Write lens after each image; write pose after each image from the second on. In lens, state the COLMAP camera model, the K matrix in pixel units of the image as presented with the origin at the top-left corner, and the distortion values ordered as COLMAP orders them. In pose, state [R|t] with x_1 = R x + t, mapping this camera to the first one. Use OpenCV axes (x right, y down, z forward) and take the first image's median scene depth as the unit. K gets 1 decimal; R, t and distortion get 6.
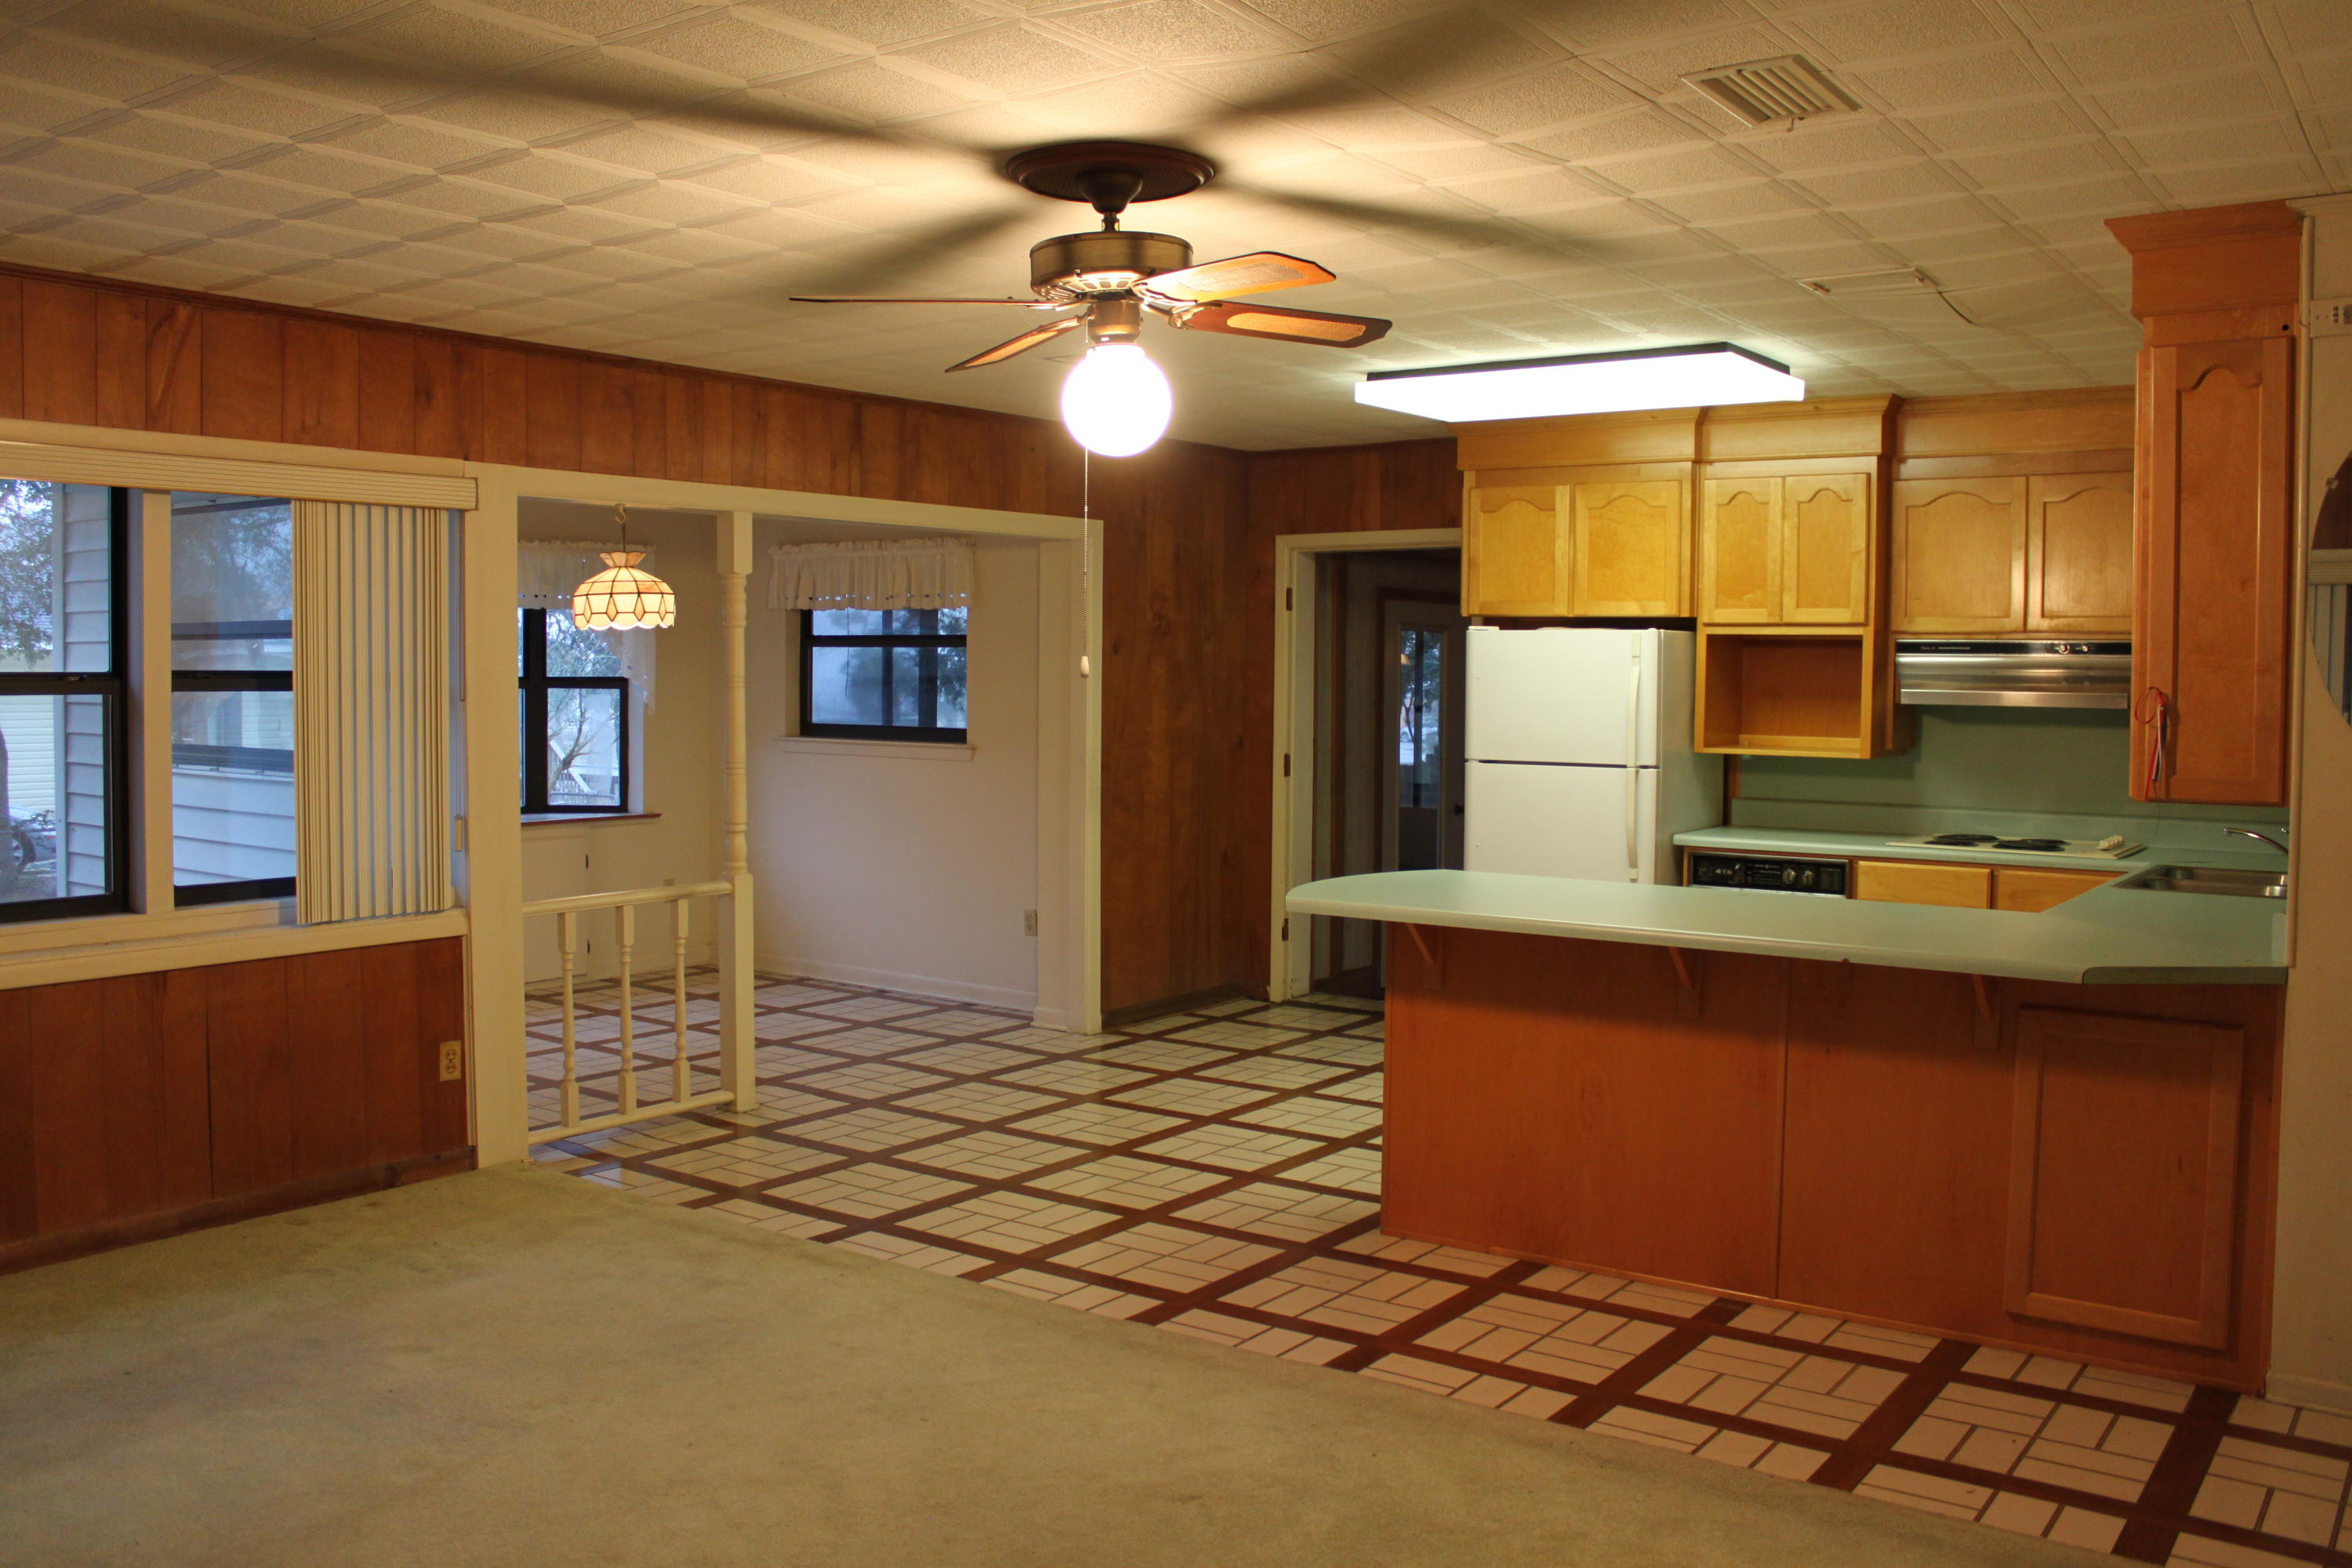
lens RADIAL K [[1971.3, 0, 1168.4], [0, 1971.3, 754.0], [0, 0, 1]] dist [-0.162875, 0.148427]
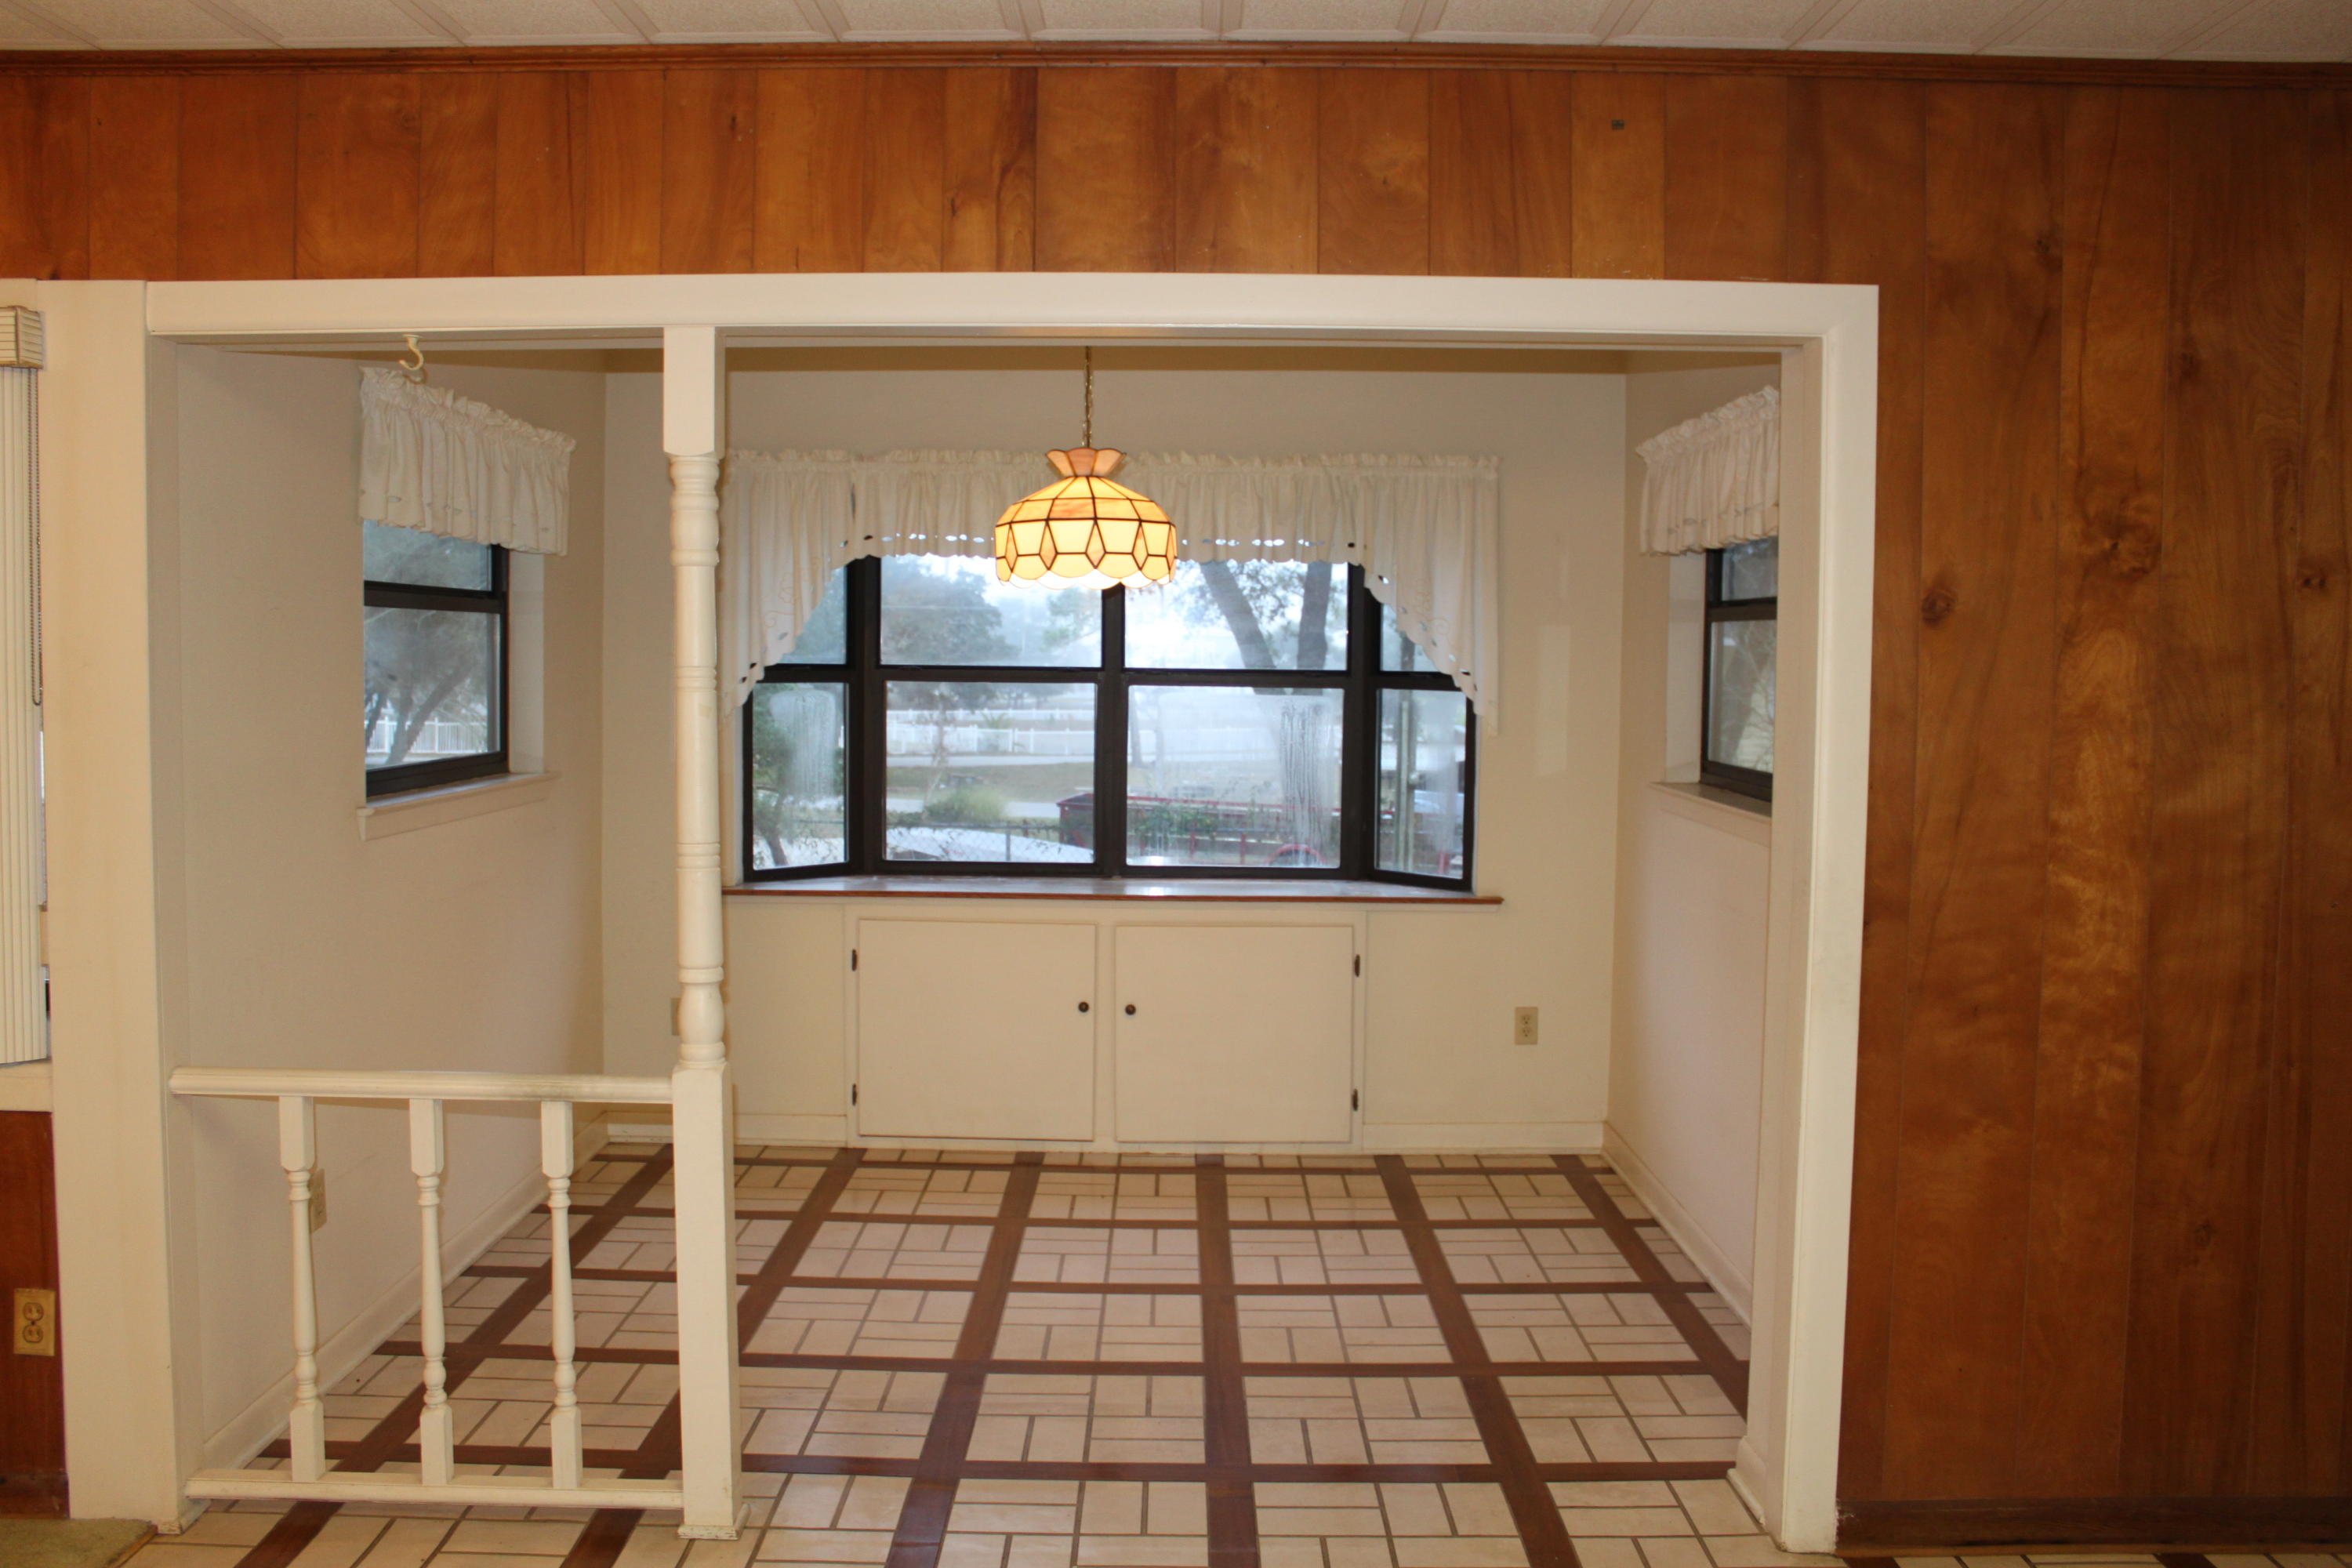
lens RADIAL K [[1959.9, 0, 1176.3], [0, 1959.9, 764.3], [0, 0, 1]] dist [-0.167221, 0.154509]
pose [[0.590419, 0.044100, -0.805891, 0.193570], [-0.040939, 0.998857, 0.024667, -0.025690], [0.806058, 0.018429, 0.591550, 0.650421]]
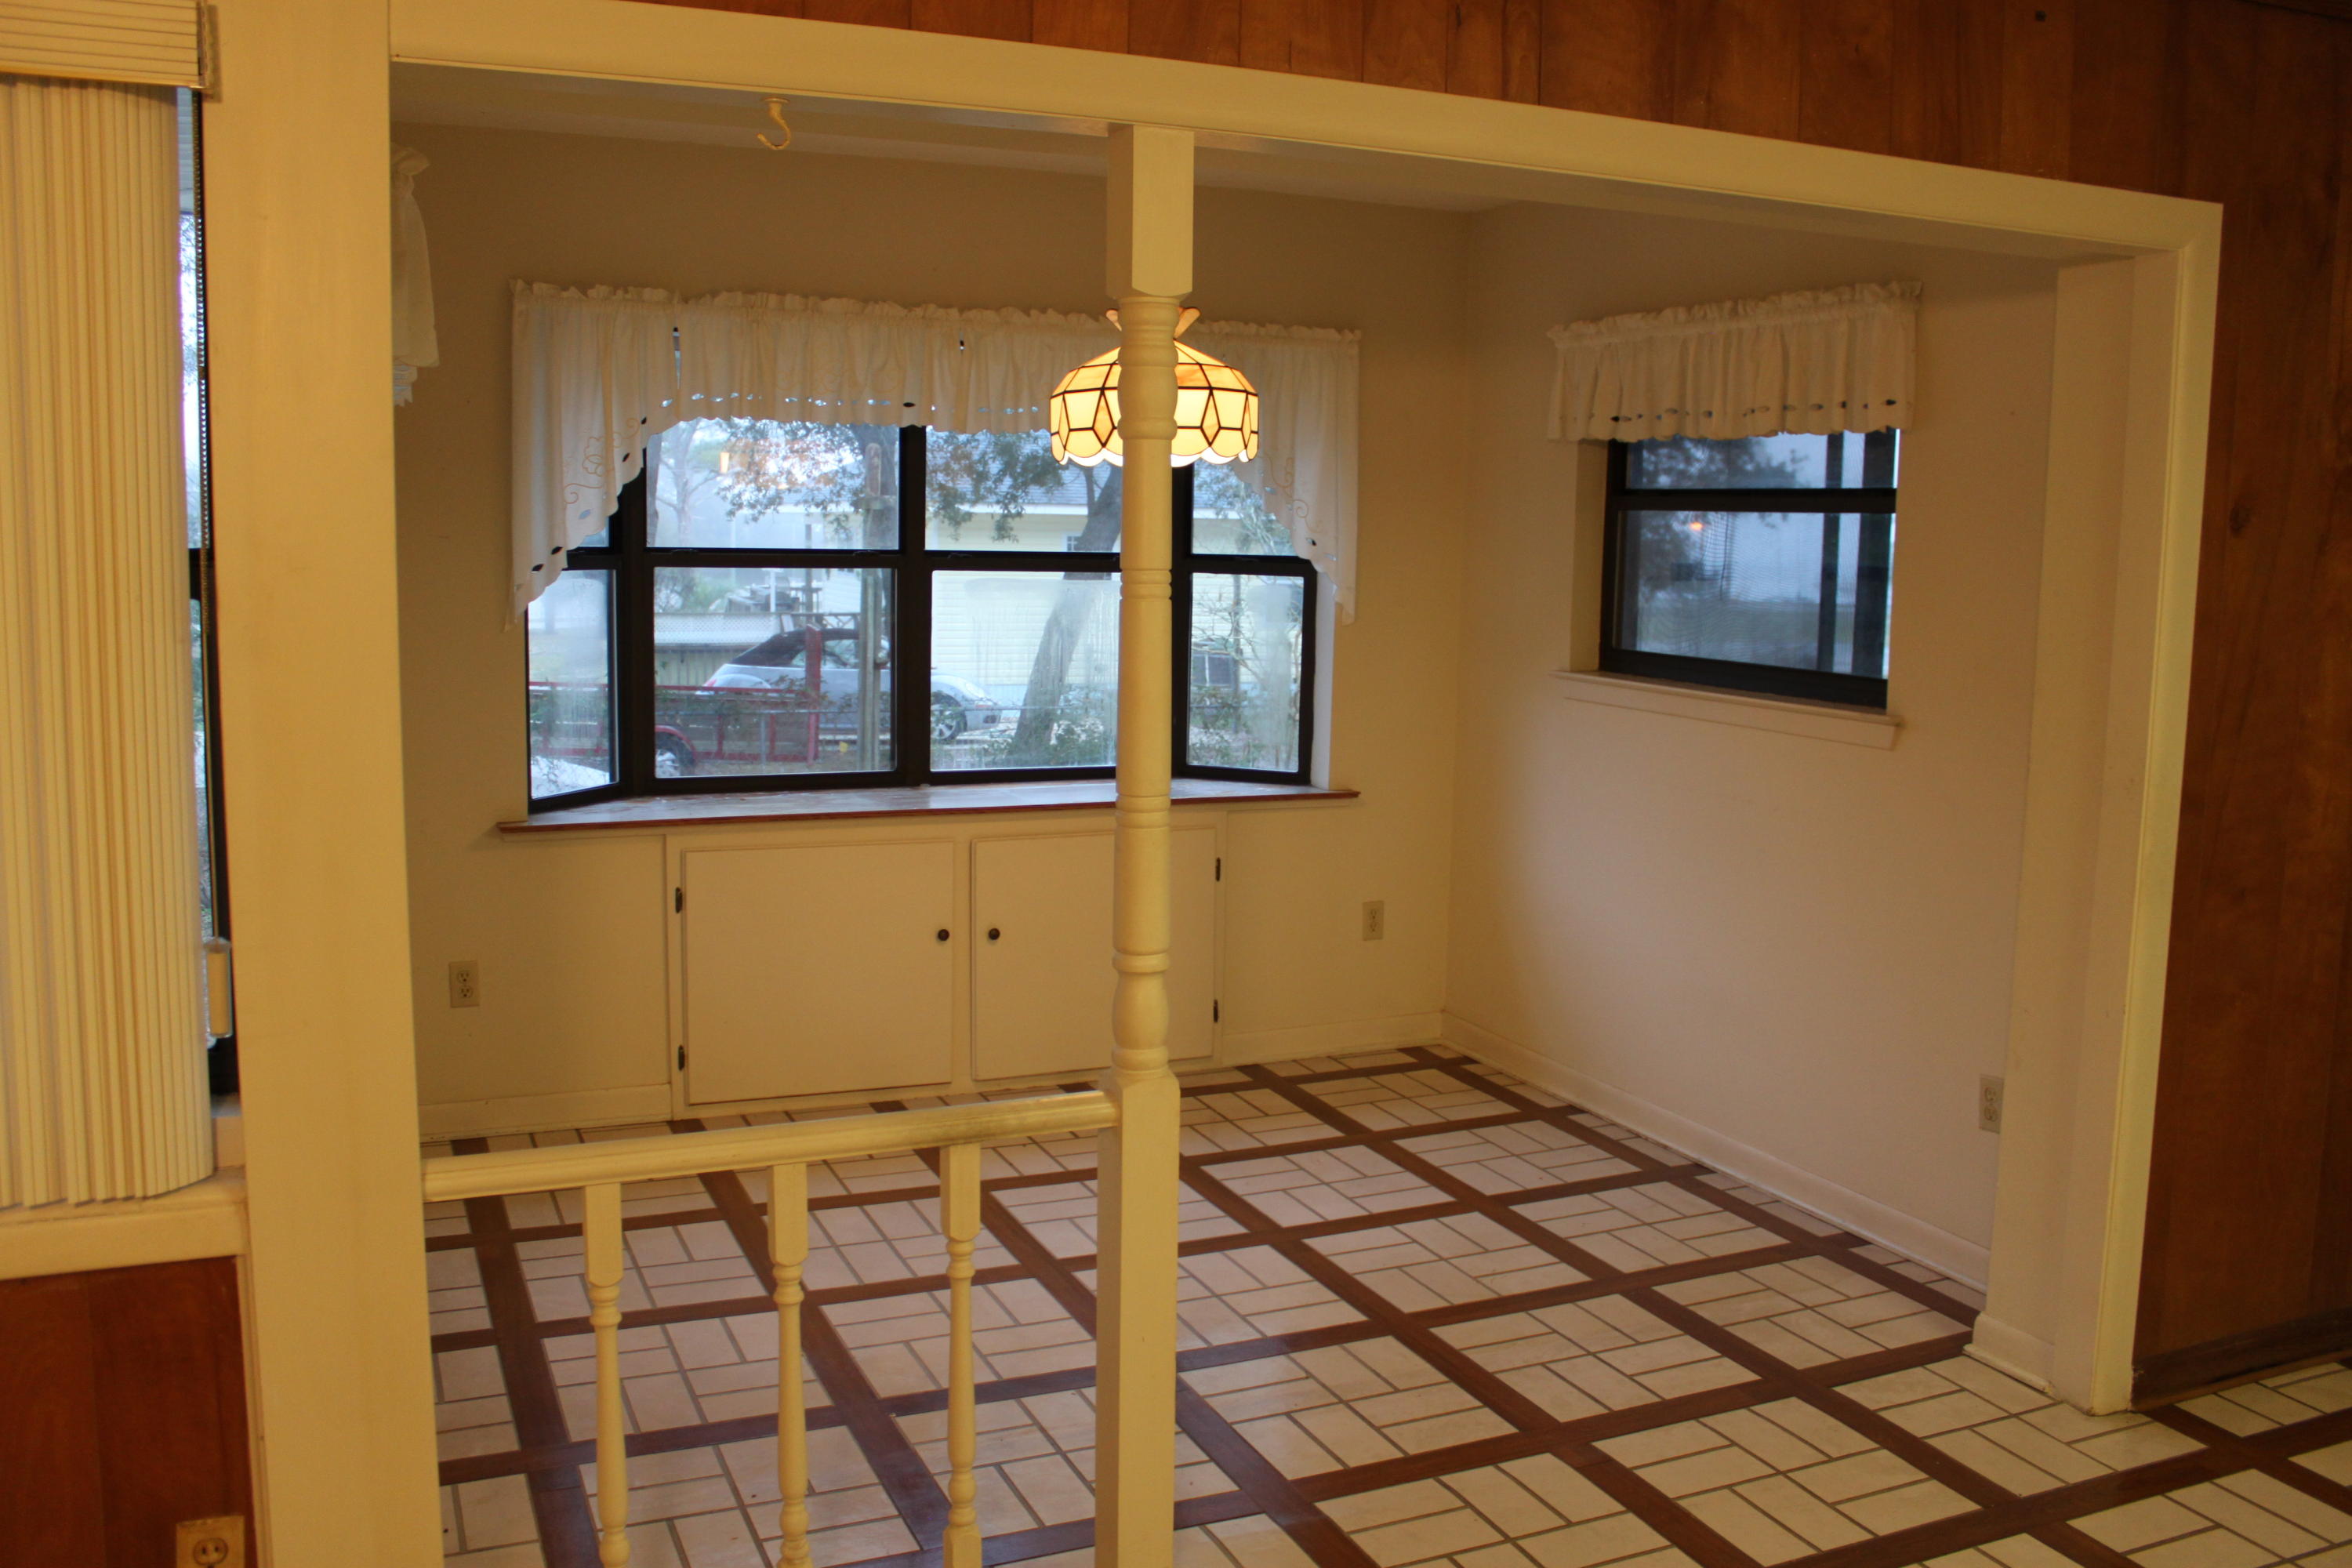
lens RADIAL K [[1959.9, 0, 1176.3], [0, 1959.9, 764.3], [0, 0, 1]] dist [-0.167221, 0.154509]
pose [[0.867220, 0.067602, -0.493314, -0.021268], [-0.033621, 0.996430, 0.077445, -0.025113], [0.496788, -0.050576, 0.866397, 0.538970]]
